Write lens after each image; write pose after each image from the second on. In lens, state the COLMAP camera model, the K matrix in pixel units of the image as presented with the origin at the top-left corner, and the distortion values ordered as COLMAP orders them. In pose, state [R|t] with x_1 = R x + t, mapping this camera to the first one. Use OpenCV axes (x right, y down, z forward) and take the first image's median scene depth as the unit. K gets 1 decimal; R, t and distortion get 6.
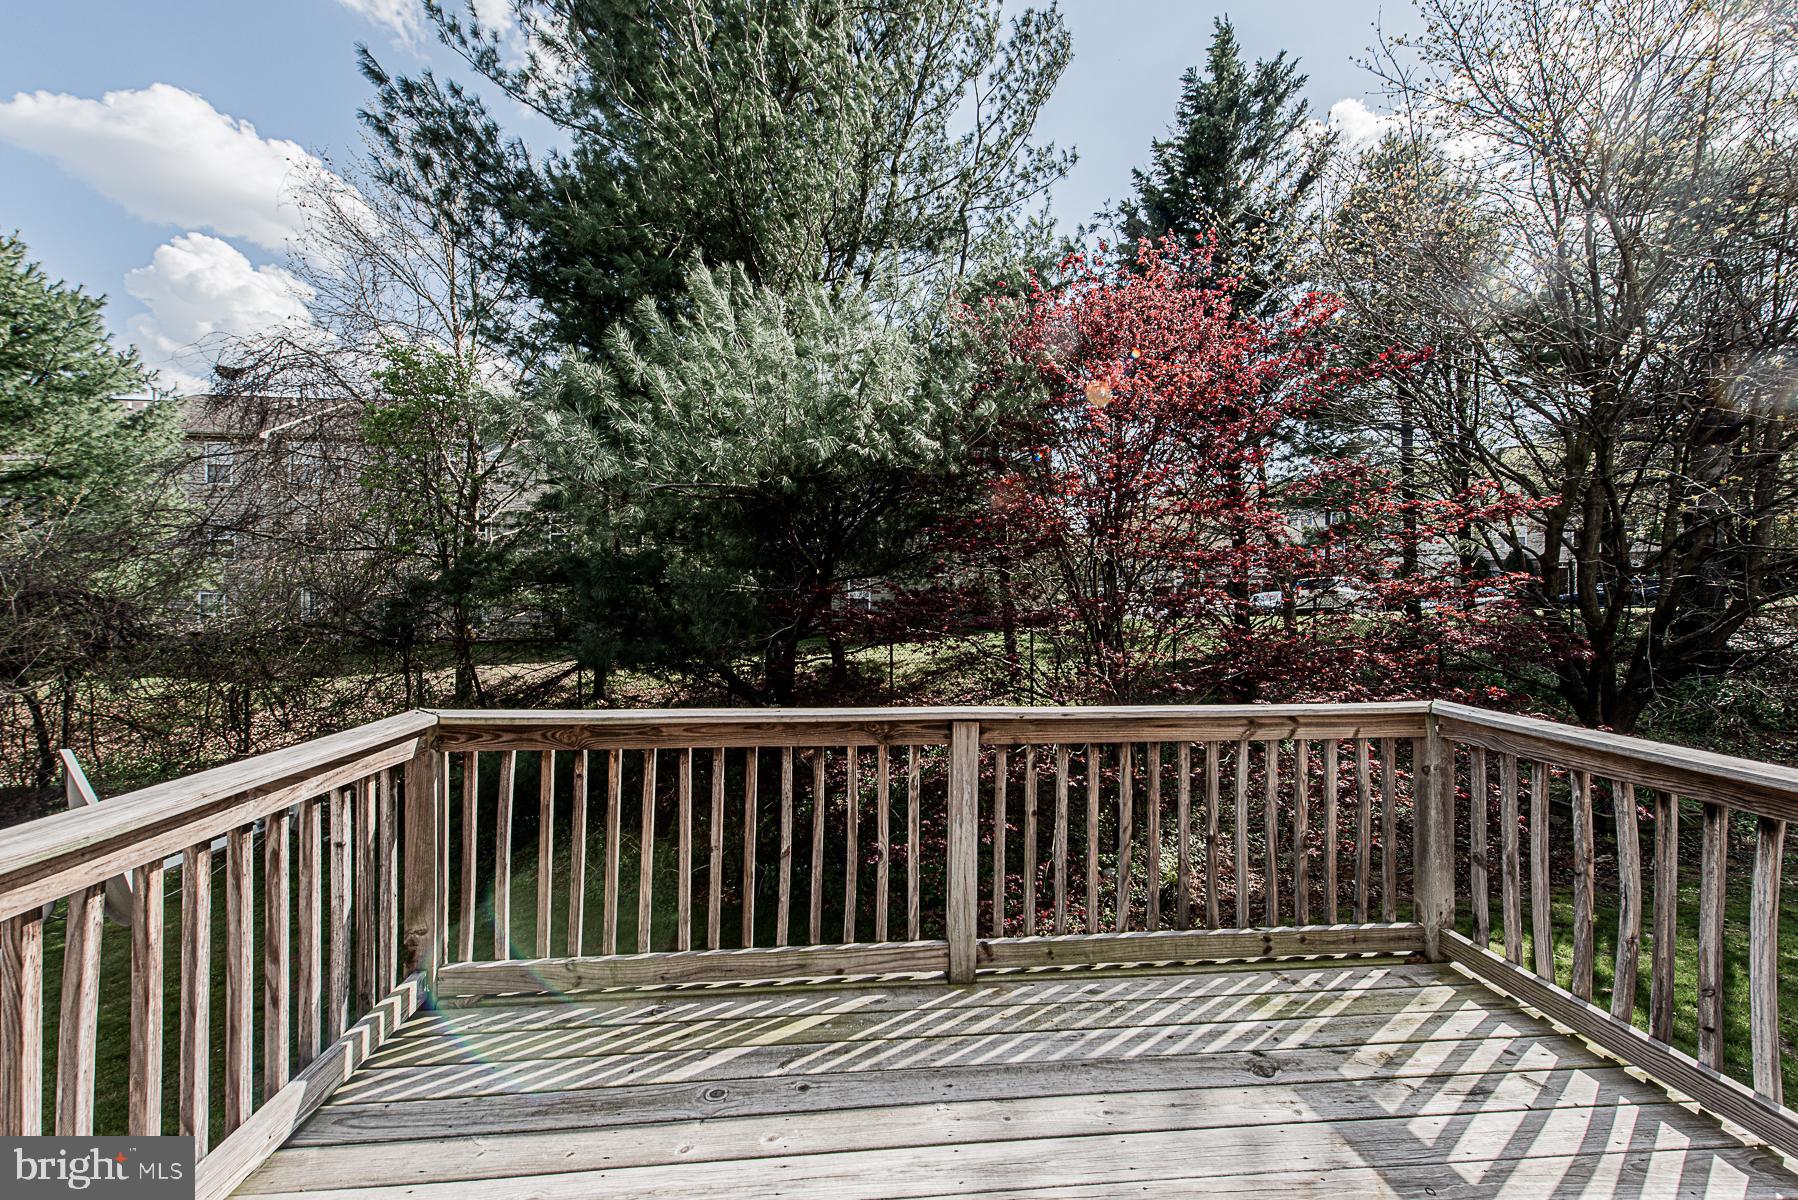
lens RADIAL K [[745.1, 0, 907.3], [0, 745.1, 594.4], [0, 0, 1]] dist [0.019229, 0.000057]
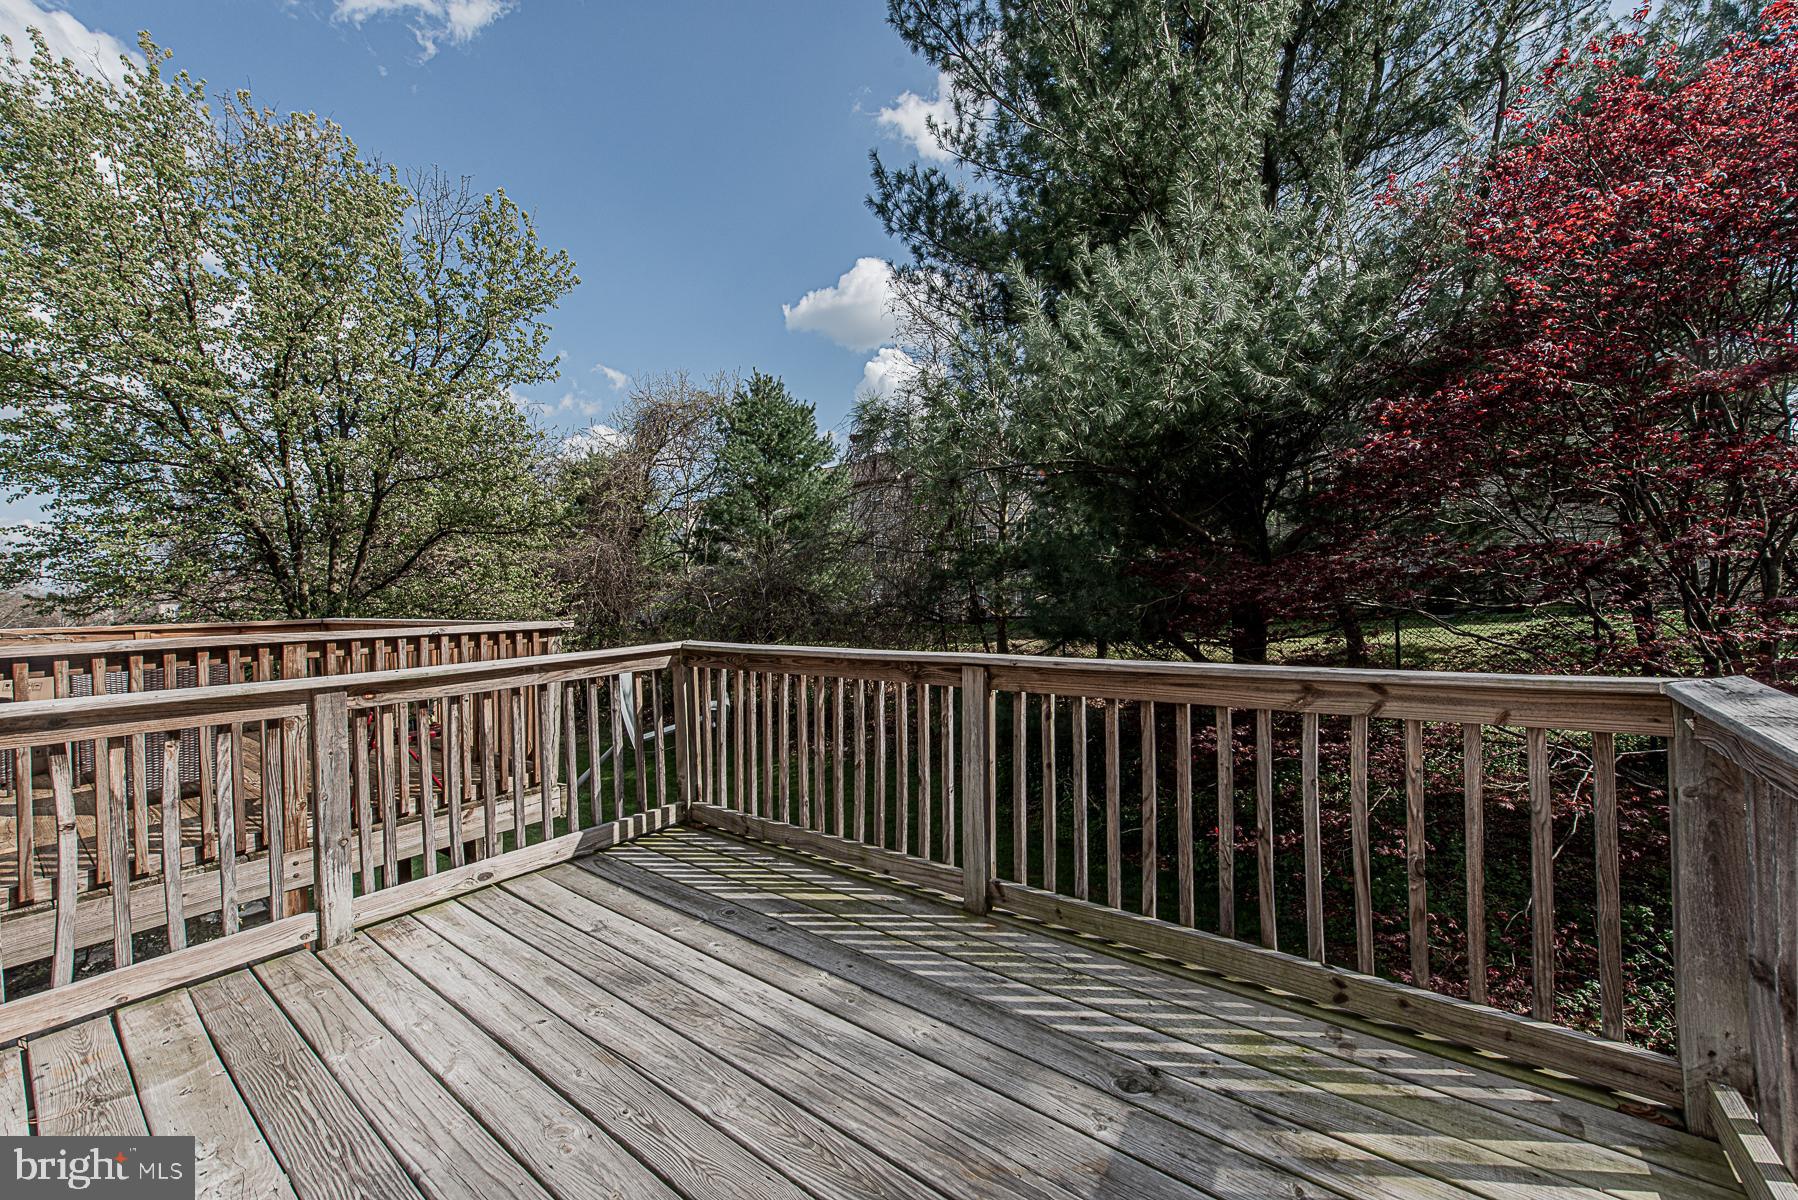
lens RADIAL K [[707.6, 0, 902.6], [0, 707.6, 597.9], [0, 0, 1]] dist [0.019916, -0.001274]
pose [[0.724924, -0.018394, -0.688583, 0.691084], [0.034396, 0.999363, 0.009515, 0.063832], [0.687969, -0.030582, 0.725095, 0.220863]]
